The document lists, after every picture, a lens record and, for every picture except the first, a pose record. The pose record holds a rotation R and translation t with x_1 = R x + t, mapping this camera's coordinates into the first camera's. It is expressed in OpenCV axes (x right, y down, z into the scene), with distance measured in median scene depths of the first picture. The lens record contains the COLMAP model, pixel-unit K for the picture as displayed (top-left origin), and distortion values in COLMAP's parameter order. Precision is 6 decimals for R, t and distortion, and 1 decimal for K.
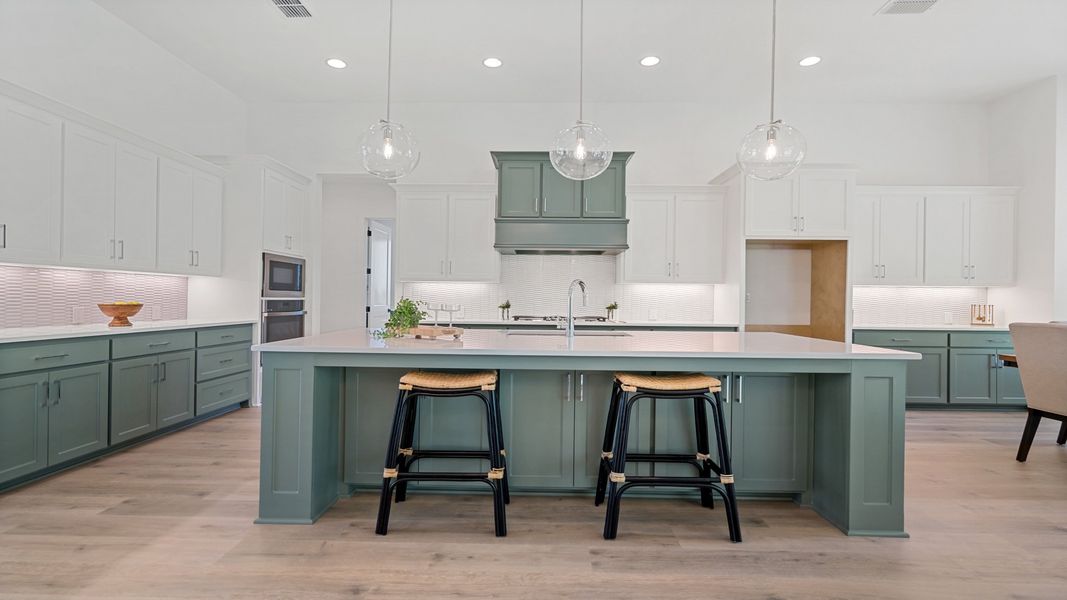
lens RADIAL K [[484.2, 0, 528.7], [0, 484.2, 299.7], [0, 0, 1]] dist [-0.001848, 0.000485]
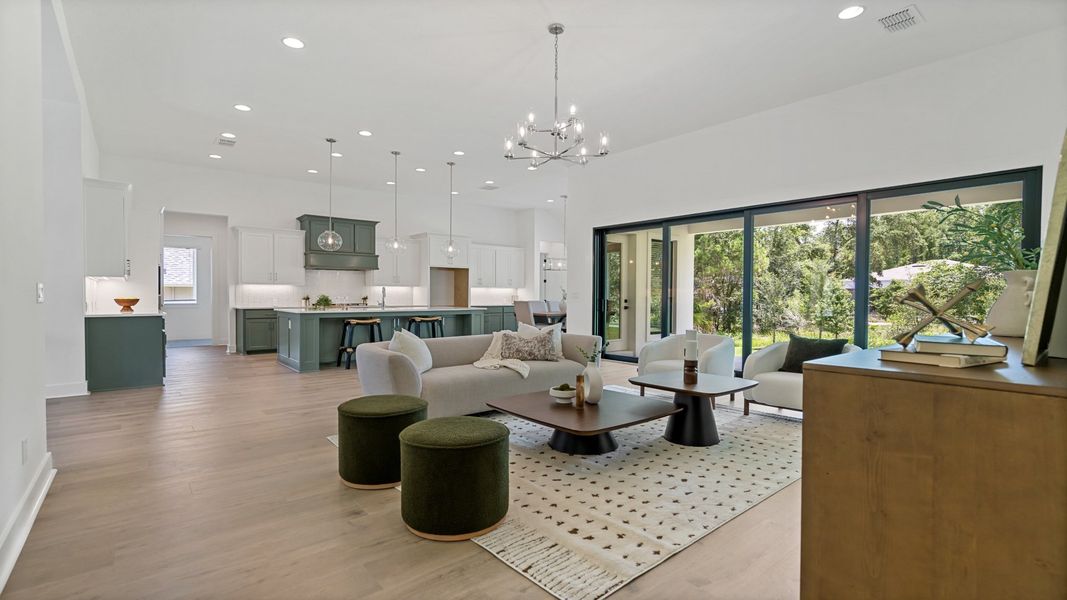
lens RADIAL K [[484.2, 0, 528.7], [0, 484.2, 299.7], [0, 0, 1]] dist [-0.001848, 0.000485]
pose [[0.756315, -0.014365, 0.654050, -0.640004], [0.008277, 0.999889, 0.012389, 0.001237], [-0.654155, -0.003956, 0.756350, -0.938844]]
